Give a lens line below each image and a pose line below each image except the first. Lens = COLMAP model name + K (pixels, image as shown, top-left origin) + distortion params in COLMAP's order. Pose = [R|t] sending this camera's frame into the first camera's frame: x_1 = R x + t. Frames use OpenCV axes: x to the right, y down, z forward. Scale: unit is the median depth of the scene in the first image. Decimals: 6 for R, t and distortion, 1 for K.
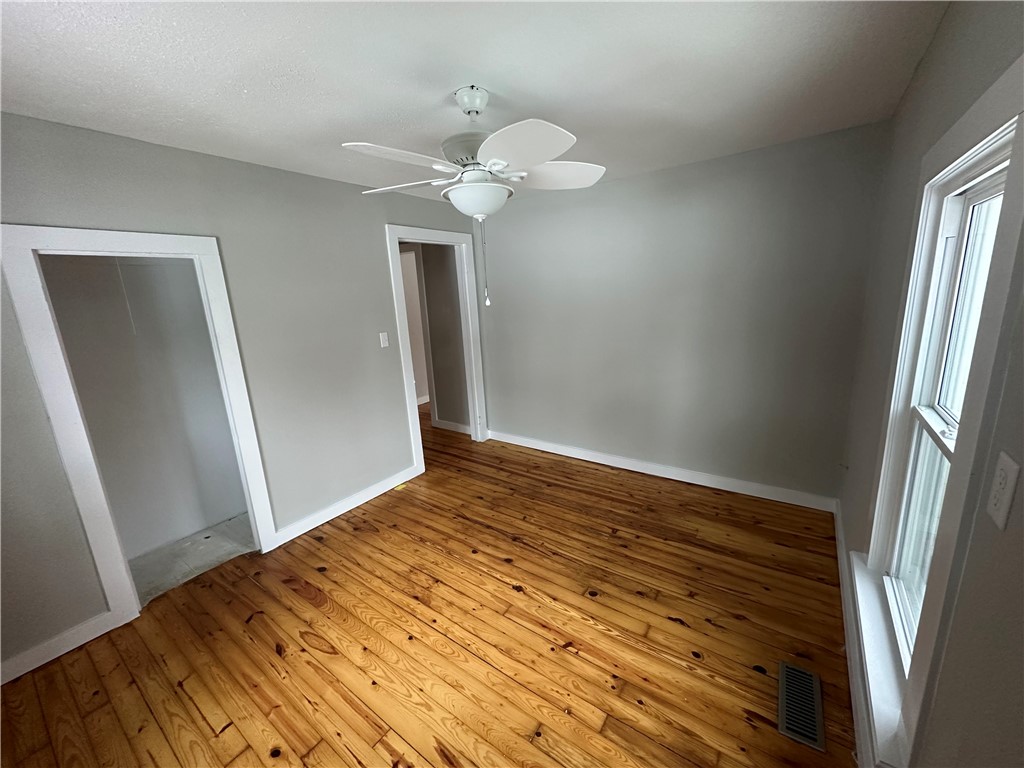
lens RADIAL K [[408.3, 0, 512.0], [0, 408.3, 384.0], [0, 0, 1]] dist [-0.000013, 0.000000]
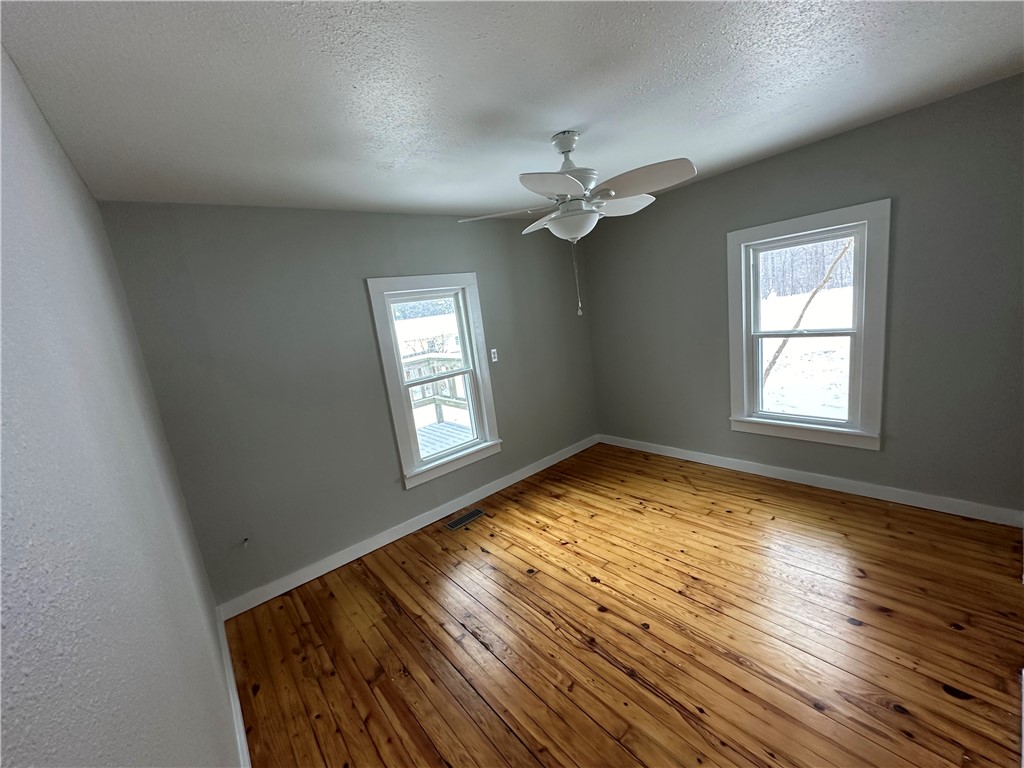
lens RADIAL K [[408.3, 0, 512.0], [0, 408.3, 384.0], [0, 0, 1]] dist [-0.000013, 0.000000]
pose [[-0.950397, 0.128233, 0.283375, -0.138214], [0.232949, 0.897156, 0.375295, -0.382430], [-0.206107, 0.422692, -0.882526, 1.656381]]
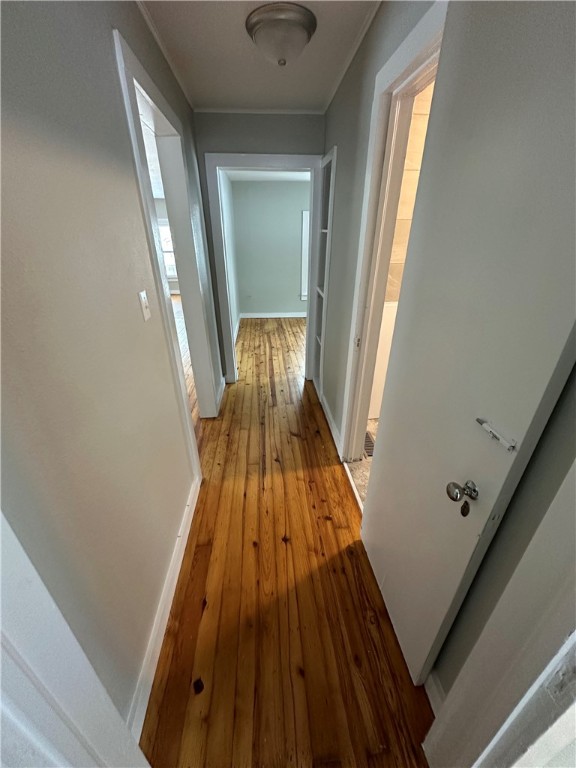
lens RADIAL K [[306.2, 0, 288.0], [0, 306.2, 384.0], [0, 0, 1]] dist [-0.000013, 0.000000]
pose [[-0.648222, -0.286336, 0.705563, -1.388802], [0.204844, 0.826869, 0.523762, -0.463576], [-0.733380, 0.484045, -0.477341, 2.396988]]
